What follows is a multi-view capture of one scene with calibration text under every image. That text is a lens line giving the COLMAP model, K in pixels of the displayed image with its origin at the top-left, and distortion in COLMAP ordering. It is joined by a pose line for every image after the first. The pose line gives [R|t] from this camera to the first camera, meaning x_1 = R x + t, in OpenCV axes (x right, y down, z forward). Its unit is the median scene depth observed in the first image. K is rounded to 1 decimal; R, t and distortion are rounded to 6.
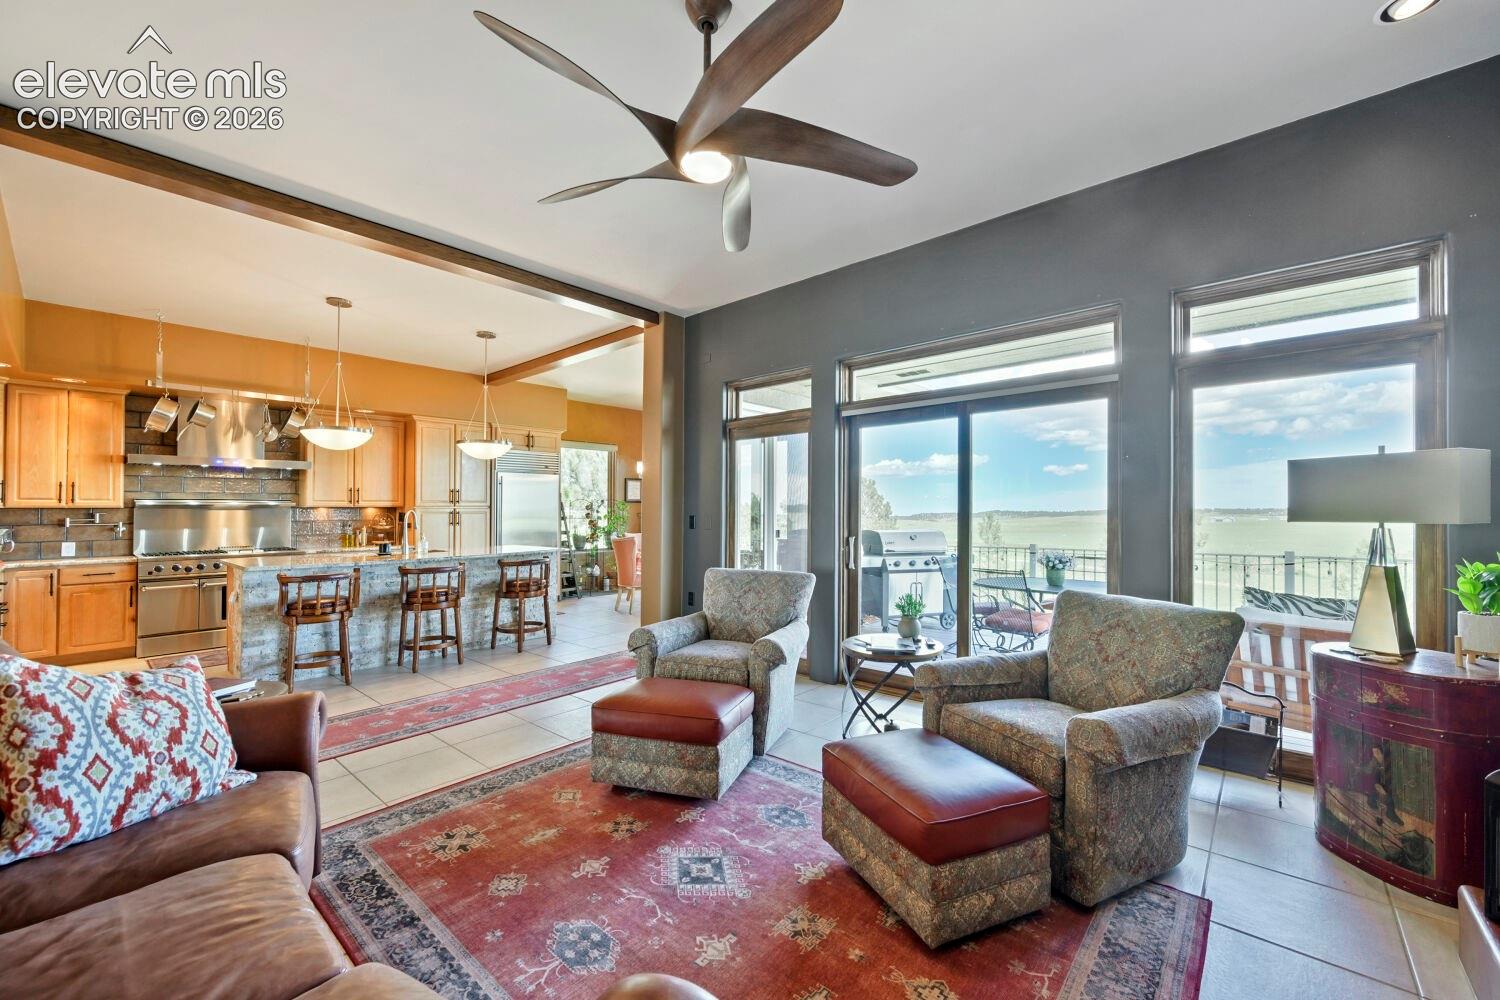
lens RADIAL K [[596.3, 0, 752.8], [0, 596.3, 502.8], [0, 0, 1]] dist [0.002807, 0.000604]
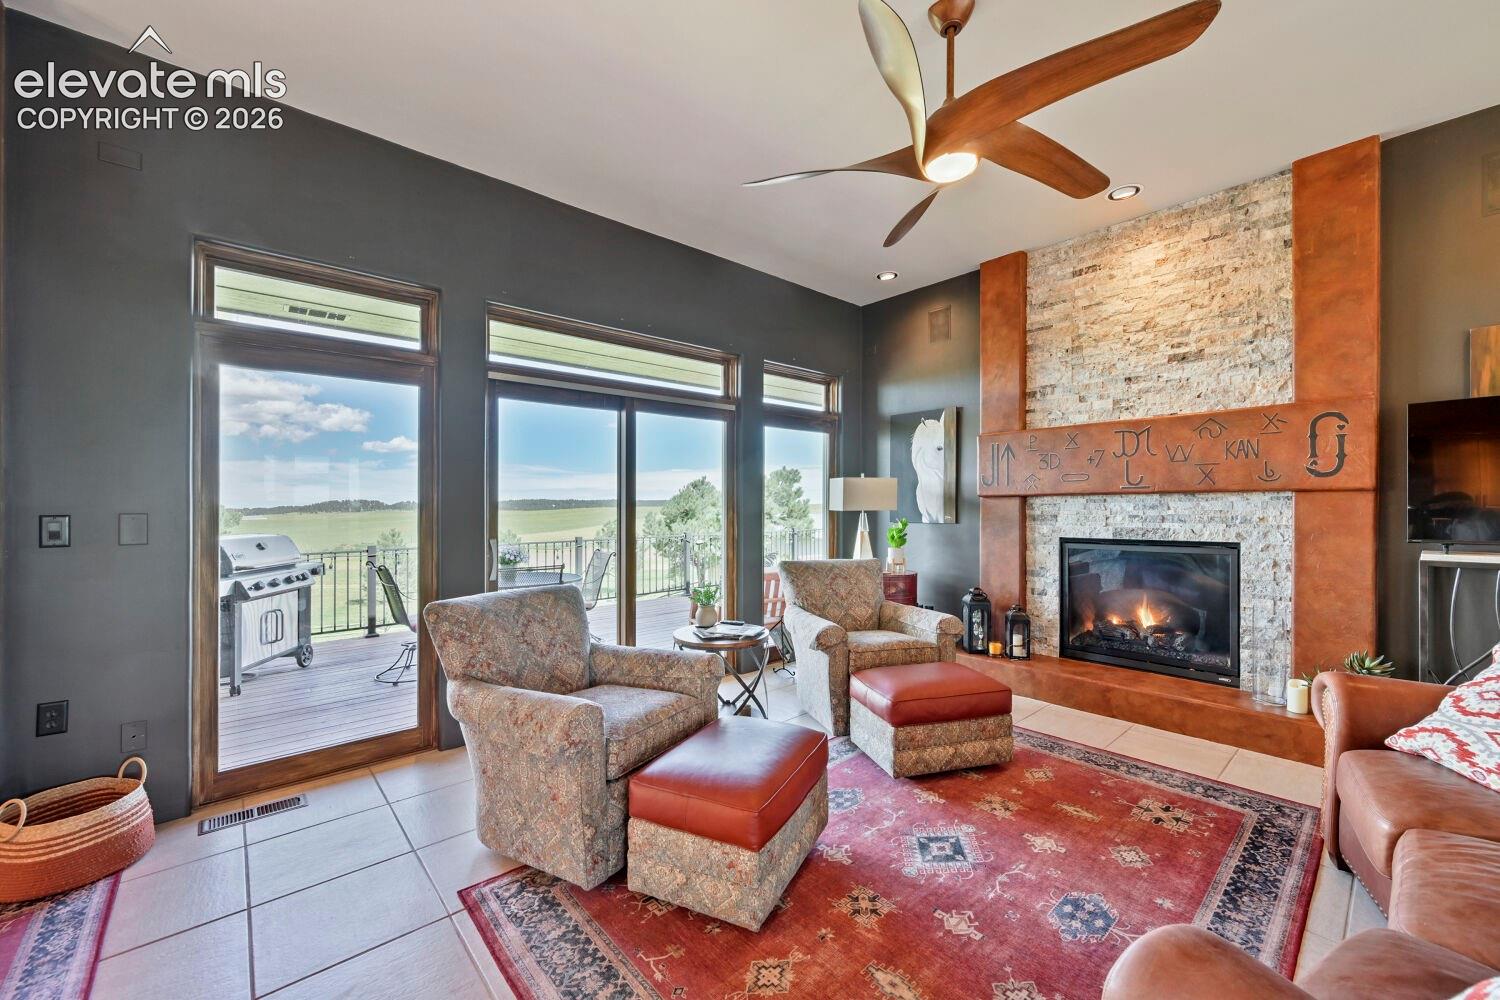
lens RADIAL K [[596.3, 0, 756.0], [0, 596.3, 501.3], [0, 0, 1]] dist [0.002807, 0.000604]
pose [[0.124585, 0.004098, 0.992200, -1.034147], [-0.004397, 0.999984, -0.003578, 0.018463], [-0.992199, -0.003917, 0.124601, 1.069318]]
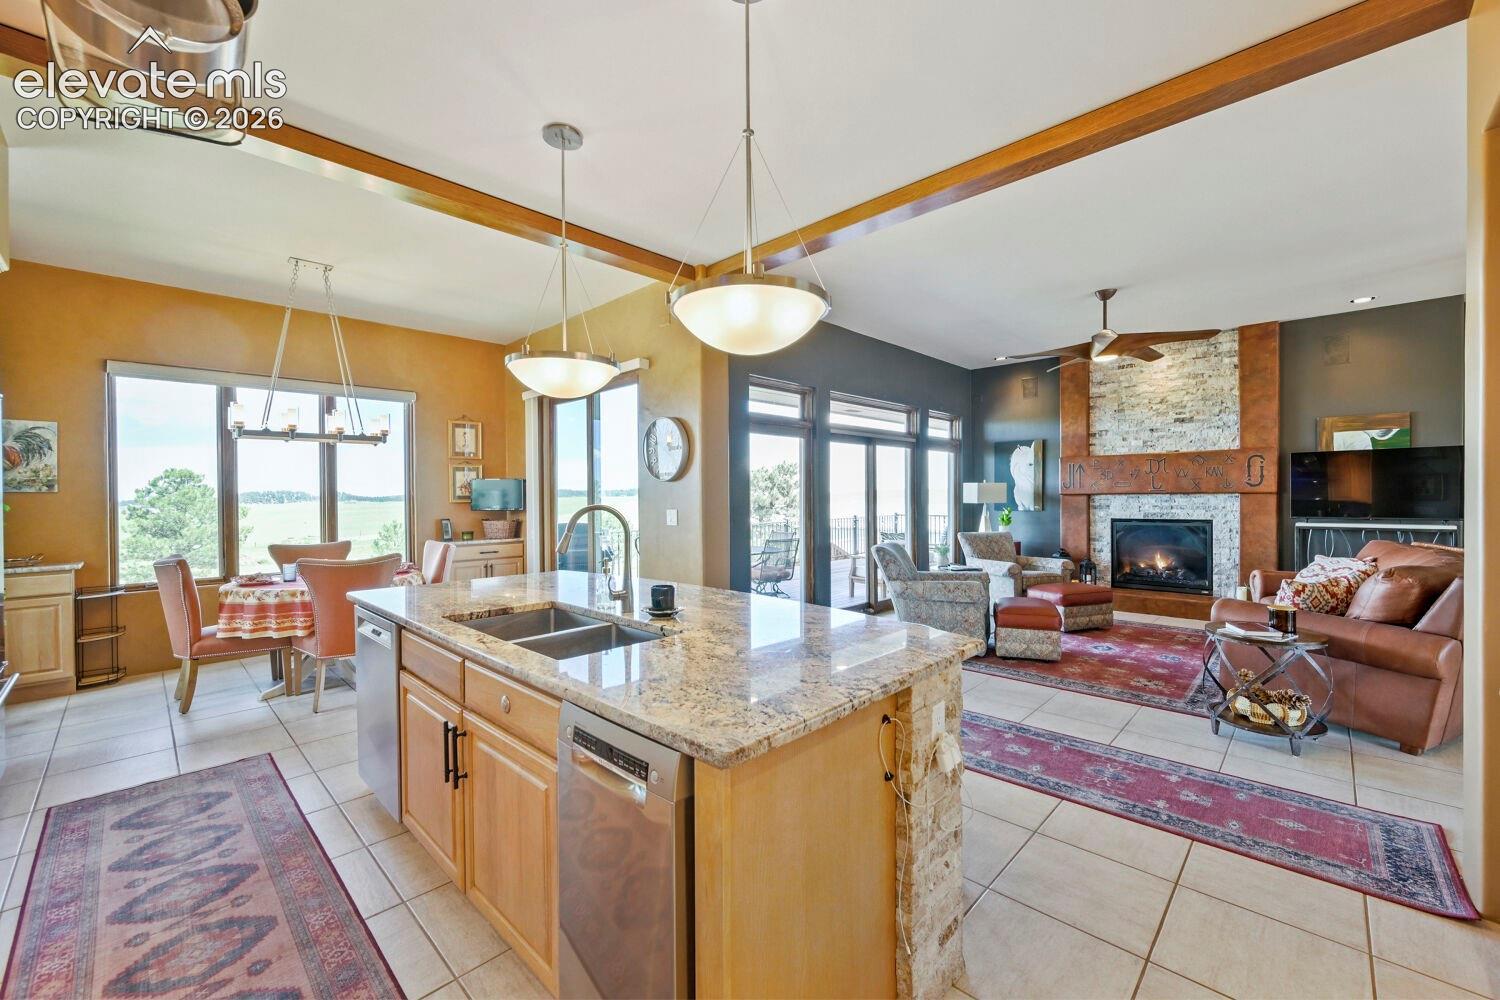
lens RADIAL K [[596.3, 0, 764.6], [0, 596.3, 491.9], [0, 0, 1]] dist [0.002807, 0.000604]
pose [[0.034409, 0.001777, 0.999406, -1.229536], [-0.001406, 0.999998, -0.001730, 0.013525], [-0.999407, -0.001345, 0.034411, 1.224427]]
